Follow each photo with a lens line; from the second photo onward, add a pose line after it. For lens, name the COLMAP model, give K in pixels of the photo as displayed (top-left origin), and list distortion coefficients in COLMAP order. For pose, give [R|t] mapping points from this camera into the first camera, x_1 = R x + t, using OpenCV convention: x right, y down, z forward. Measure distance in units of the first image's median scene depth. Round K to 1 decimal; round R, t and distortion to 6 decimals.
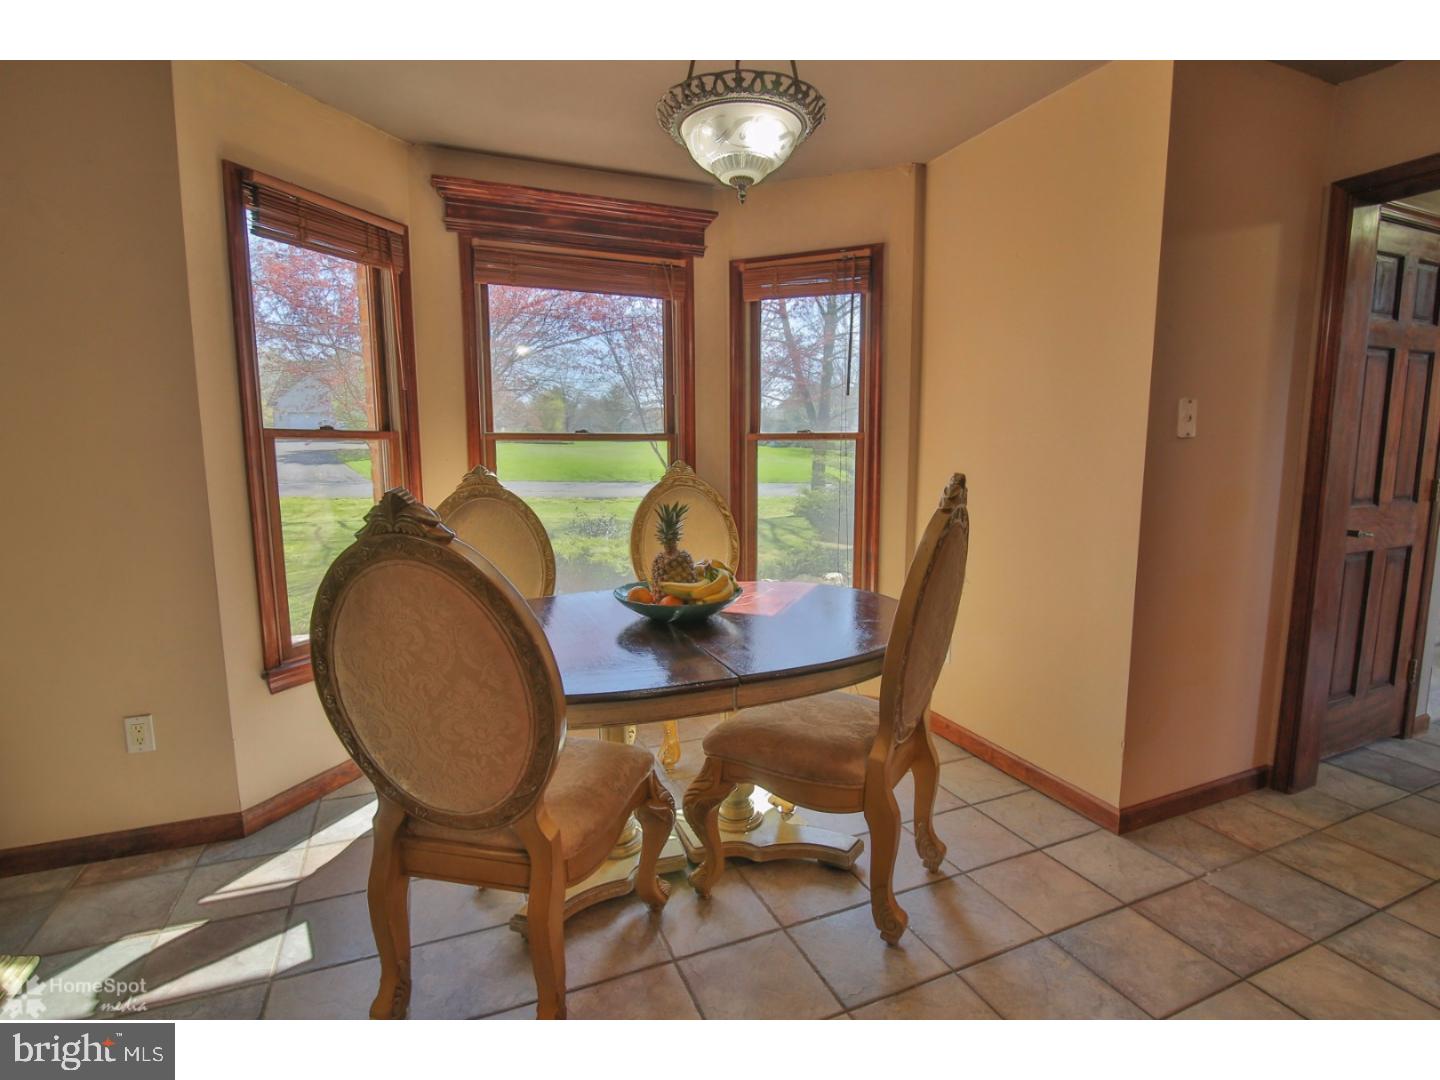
lens RADIAL K [[706.4, 0, 719.0], [0, 706.4, 548.1], [0, 0, 1]] dist [-0.018369, 0.000711]
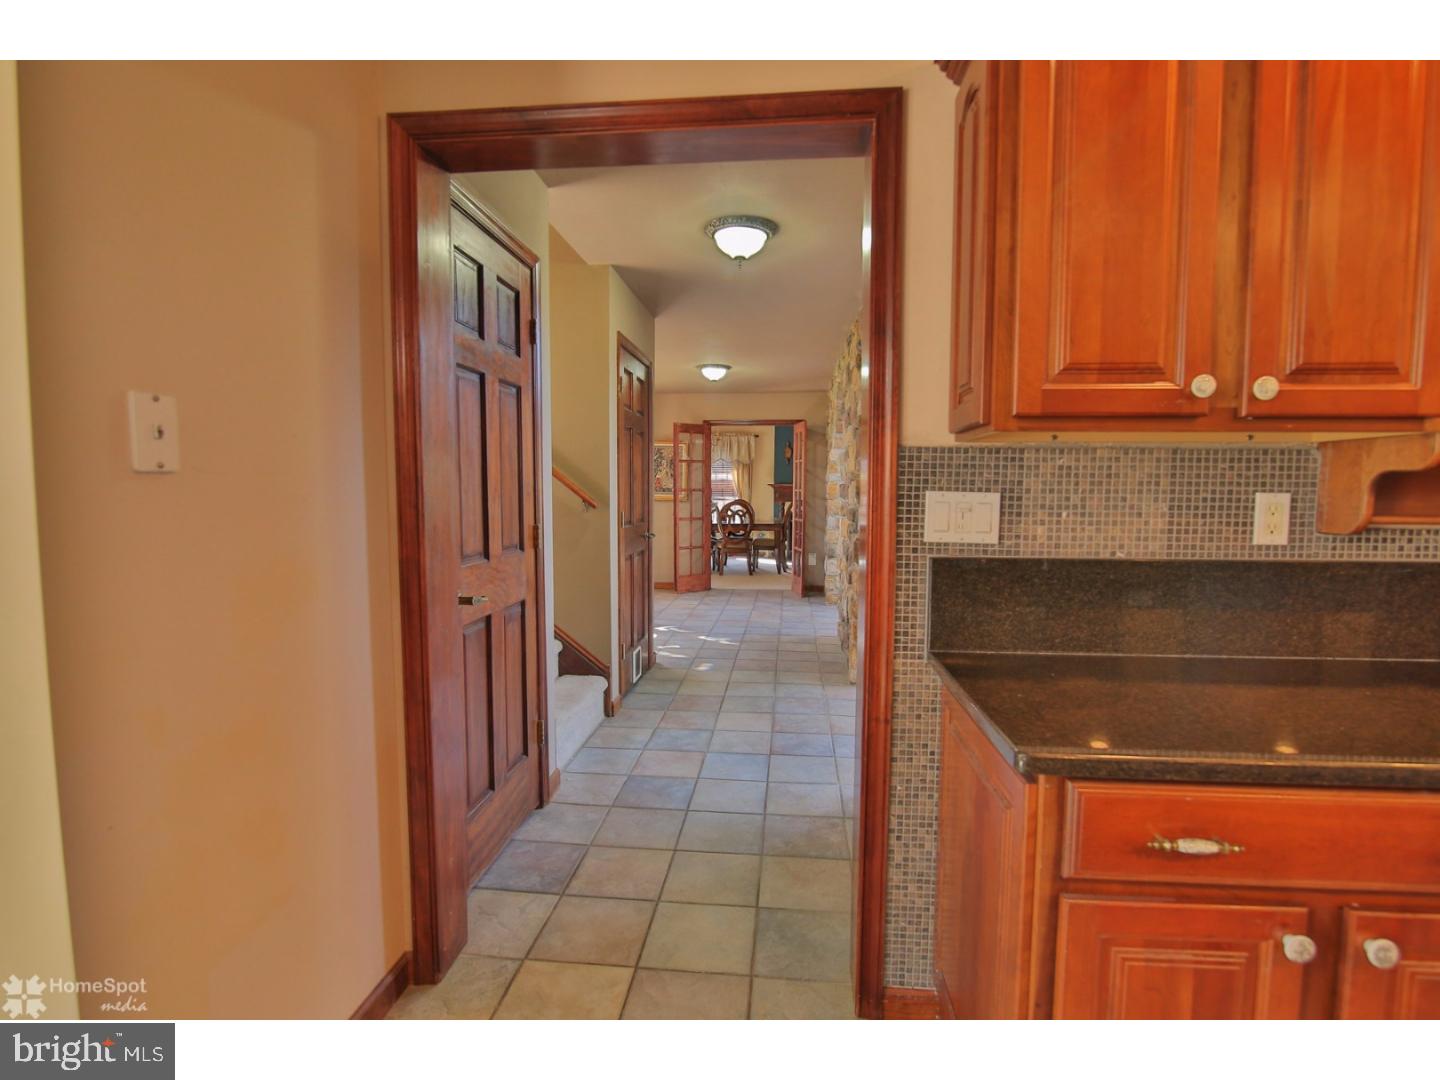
lens RADIAL K [[706.4, 0, 719.4], [0, 706.4, 540.9], [0, 0, 1]] dist [-0.018369, 0.000711]
pose [[0.486856, -0.055876, 0.871693, 0.350748], [0.112587, 0.993642, 0.000811, -0.053636], [-0.866196, 0.097747, 0.490051, 0.348526]]
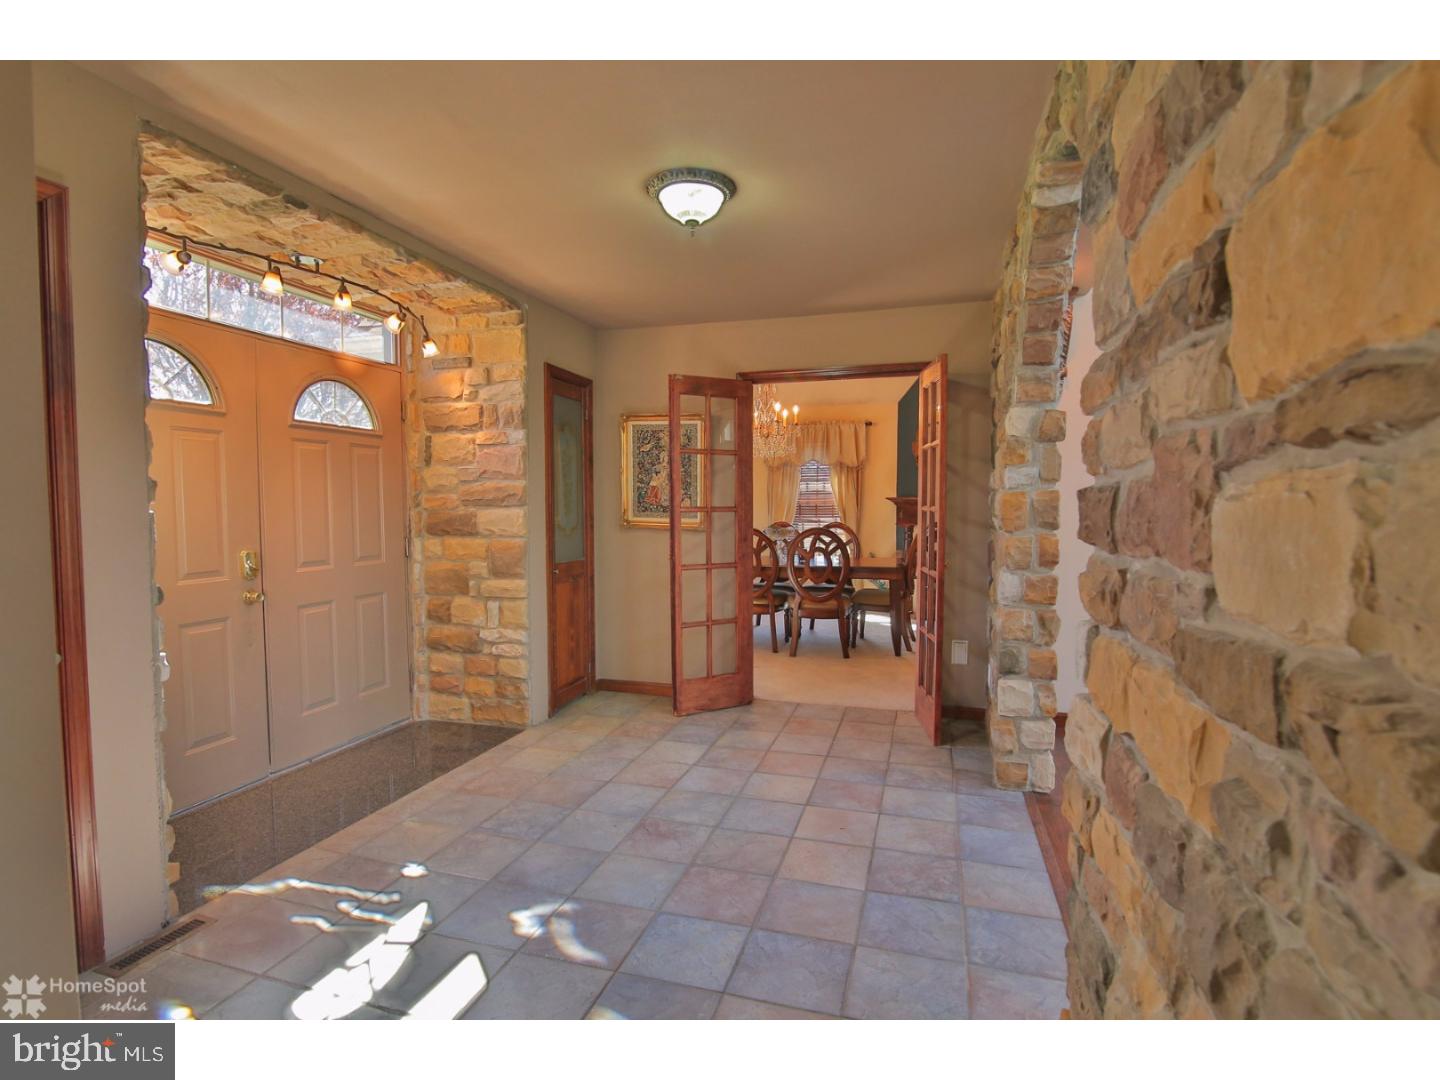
lens RADIAL K [[706.4, 0, 727.8], [0, 706.4, 540.9], [0, 0, 1]] dist [-0.018369, 0.000711]
pose [[0.631478, -0.032531, 0.774711, 0.876521], [0.100581, 0.994115, -0.040241, -0.087681], [-0.768843, 0.103333, 0.631033, 0.561996]]
